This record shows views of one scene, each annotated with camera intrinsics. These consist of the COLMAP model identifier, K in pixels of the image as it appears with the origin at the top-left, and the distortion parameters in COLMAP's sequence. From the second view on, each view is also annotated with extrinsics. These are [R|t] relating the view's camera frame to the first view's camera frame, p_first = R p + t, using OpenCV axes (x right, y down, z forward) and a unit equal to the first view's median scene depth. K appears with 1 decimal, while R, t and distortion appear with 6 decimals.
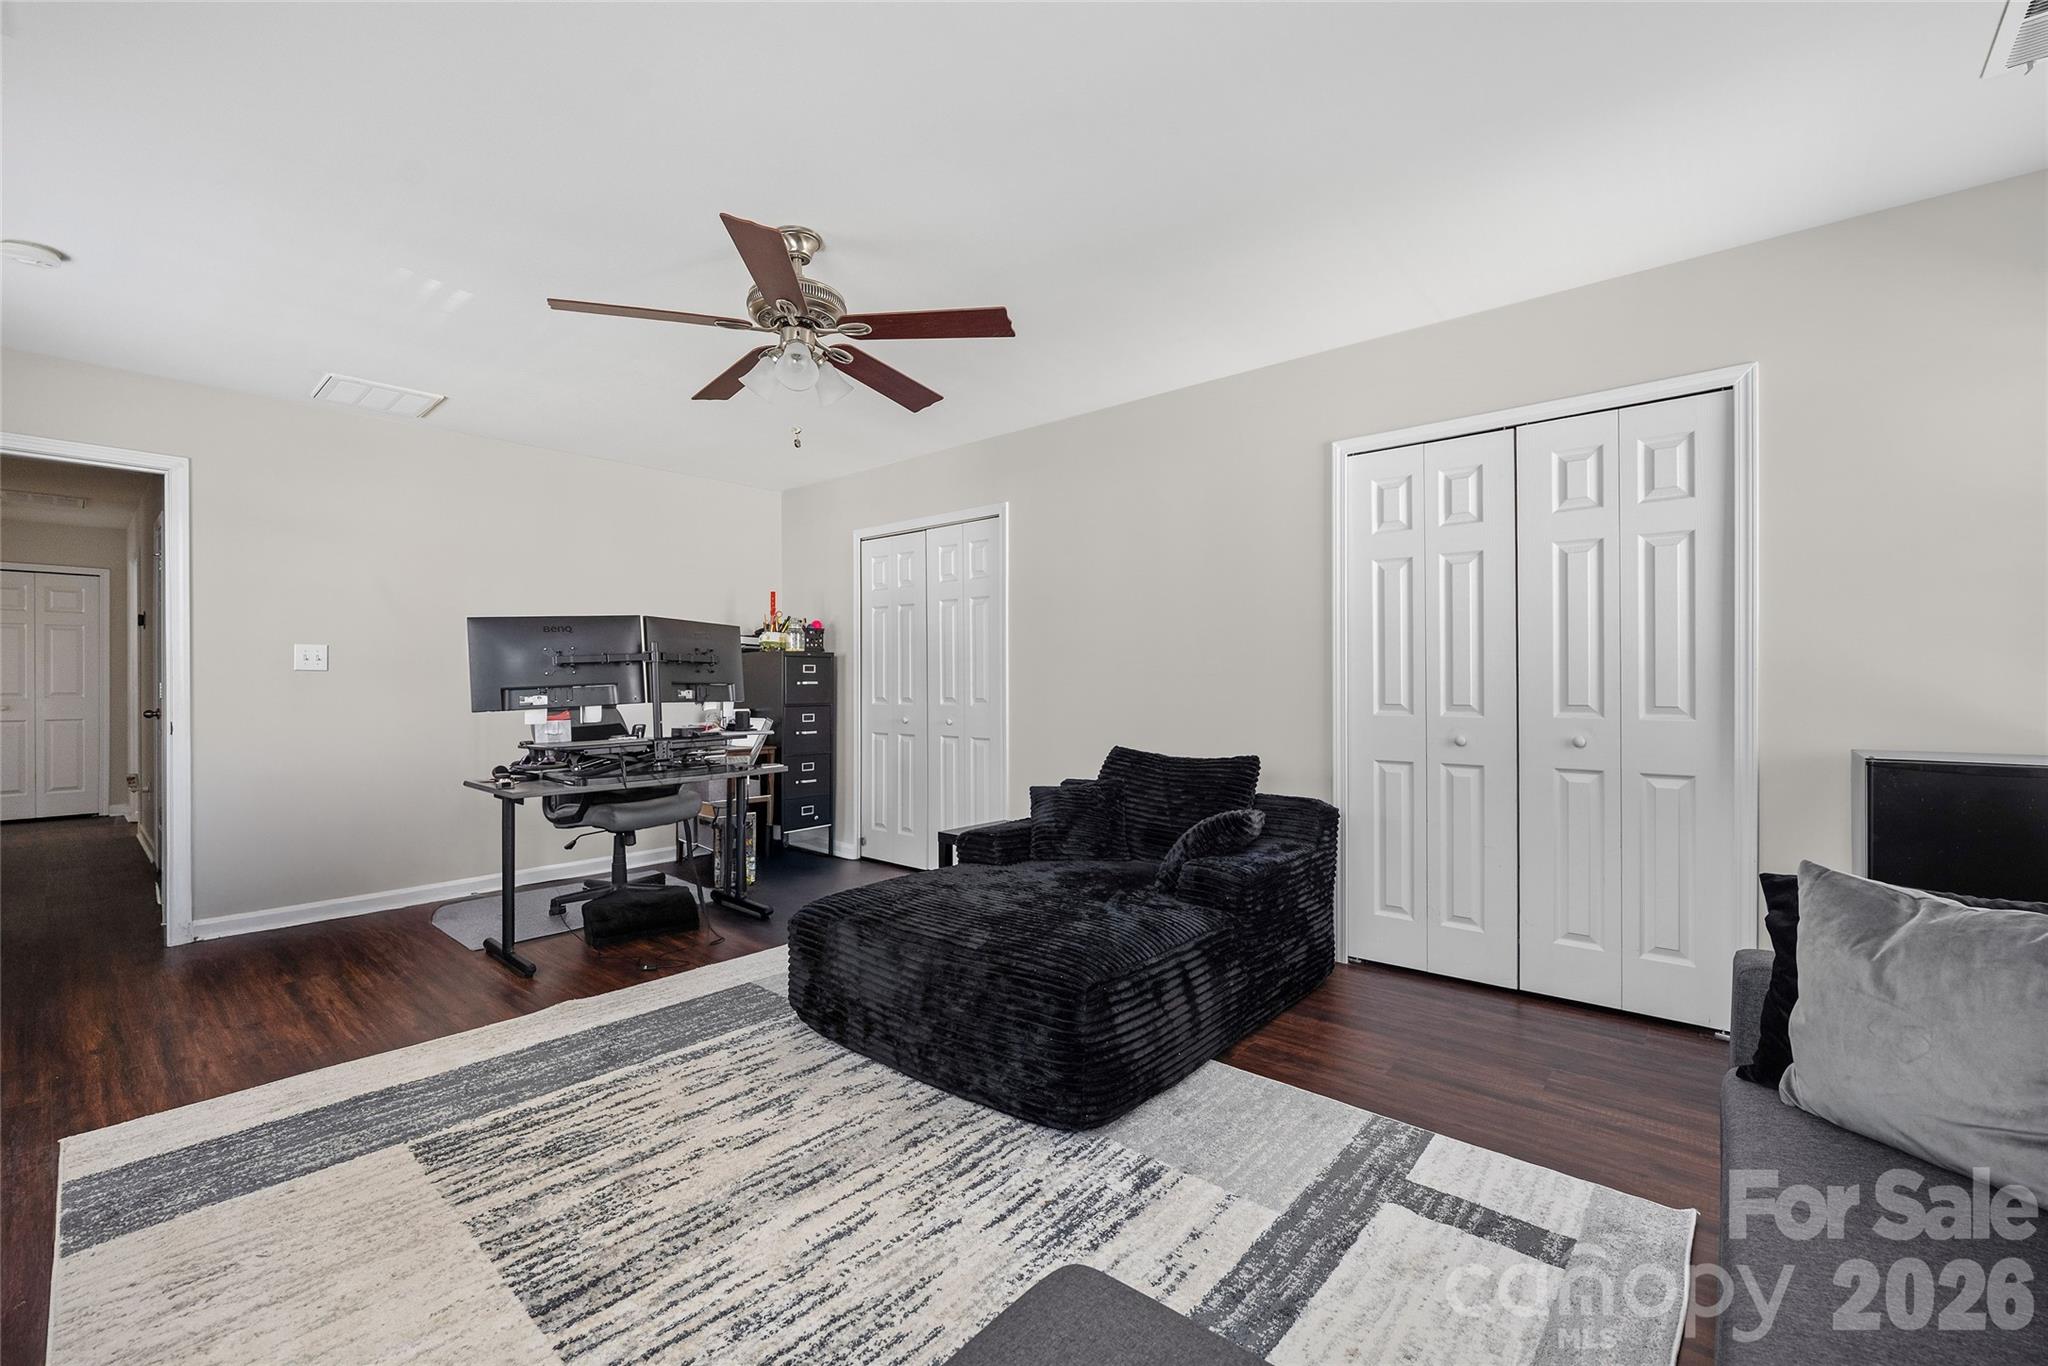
lens RADIAL K [[853.4, 0, 1020.5], [0, 853.4, 659.4], [0, 0, 1]] dist [-0.002210, -0.000138]
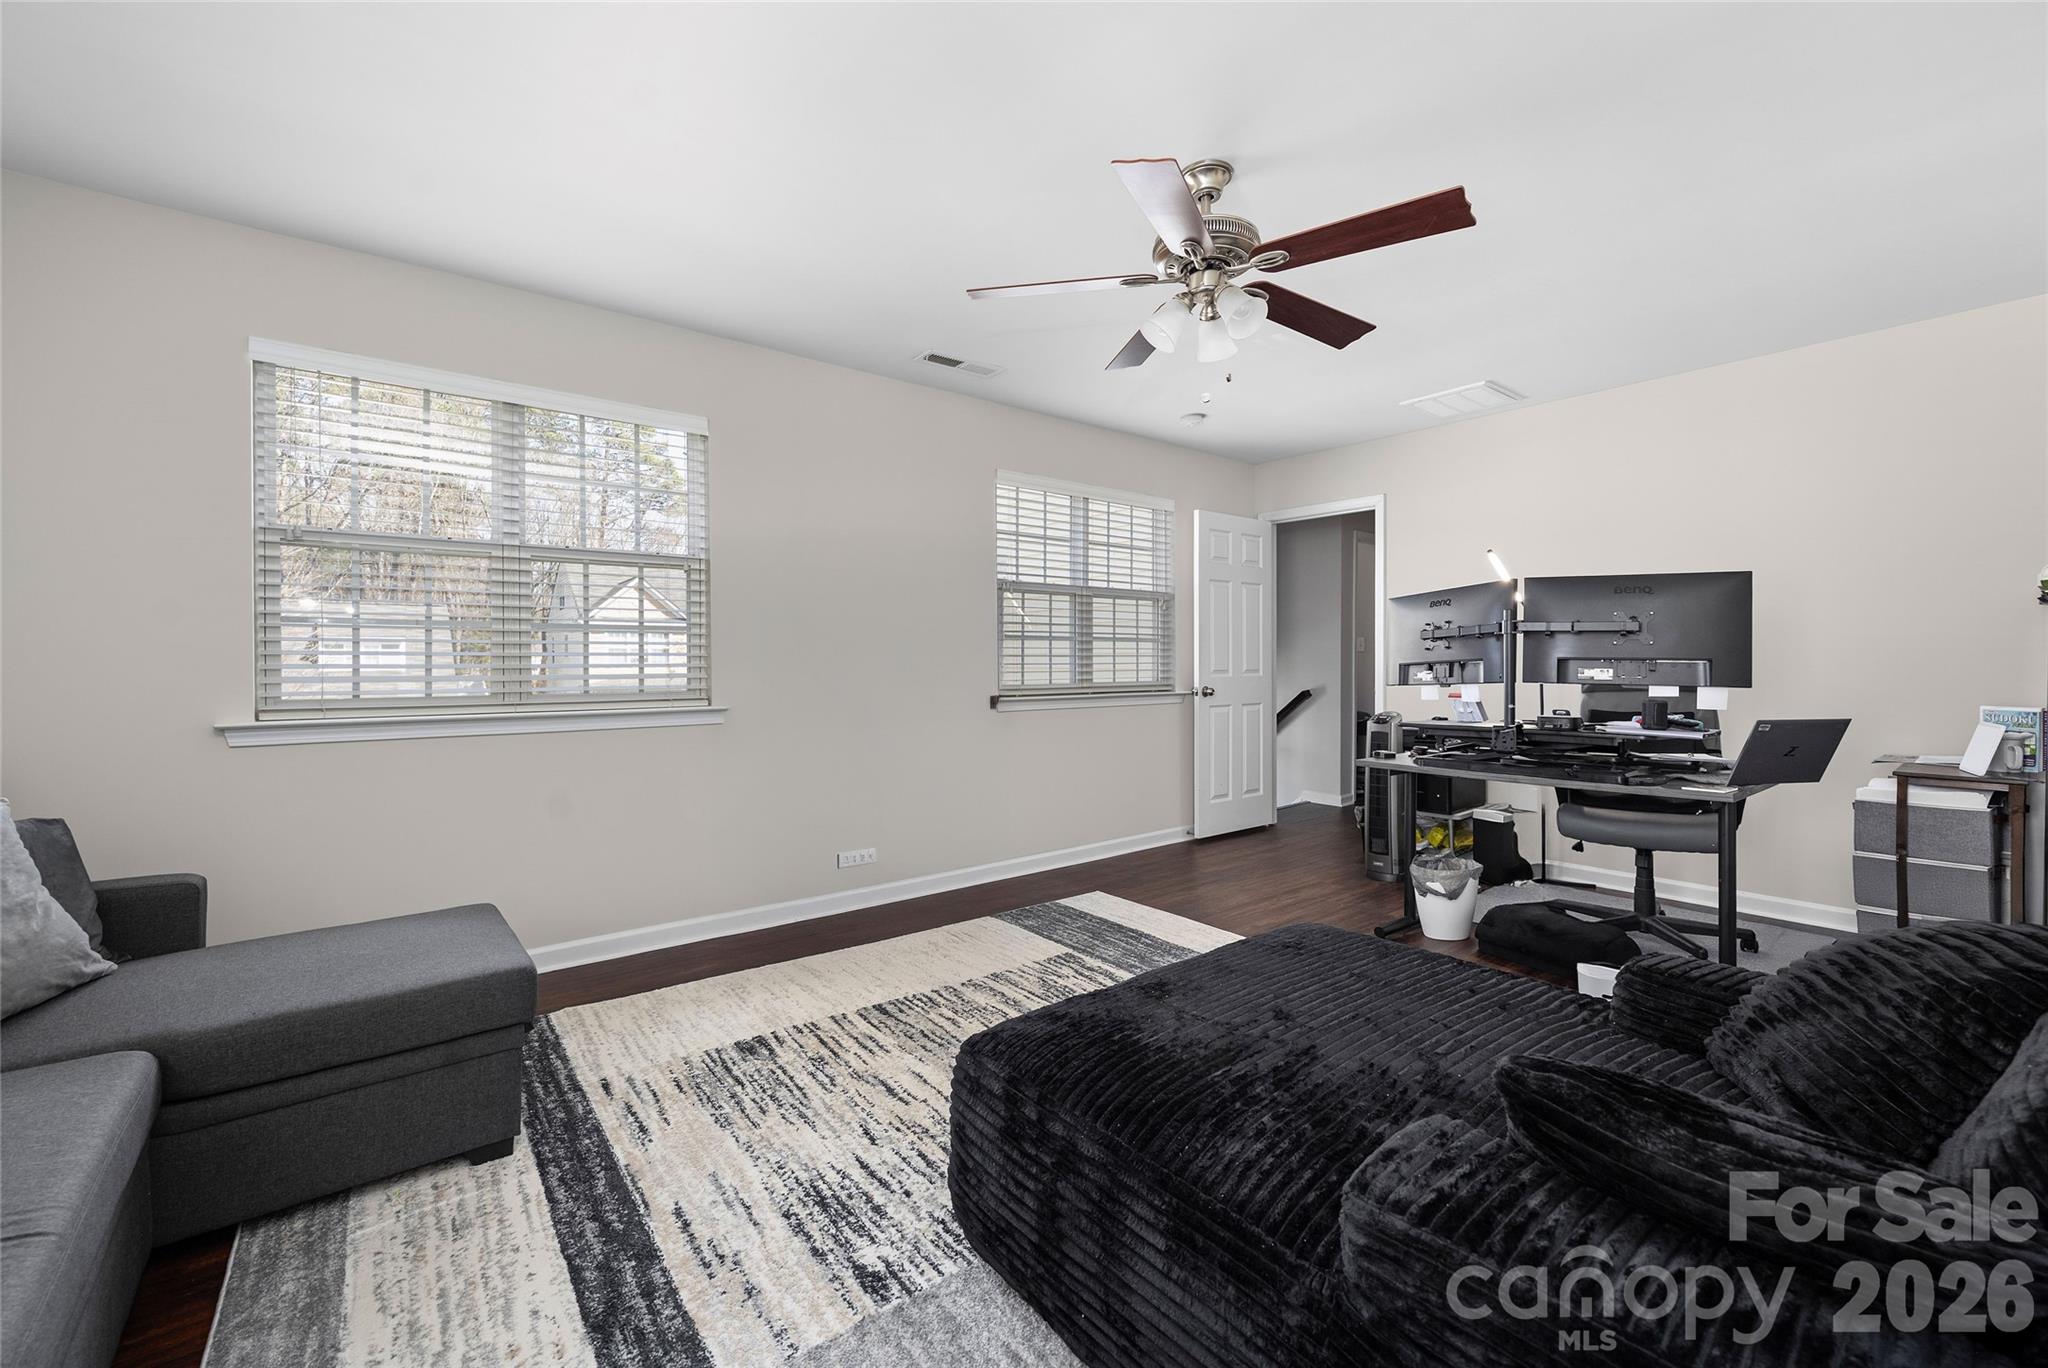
lens RADIAL K [[853.4, 0, 1020.5], [0, 853.4, 660.4], [0, 0, 1]] dist [-0.002210, -0.000138]
pose [[-0.194912, 0.001069, -0.980820, 0.933343], [0.029155, 0.999564, -0.004704, 0.037379], [0.980387, -0.029513, -0.194858, 1.352703]]
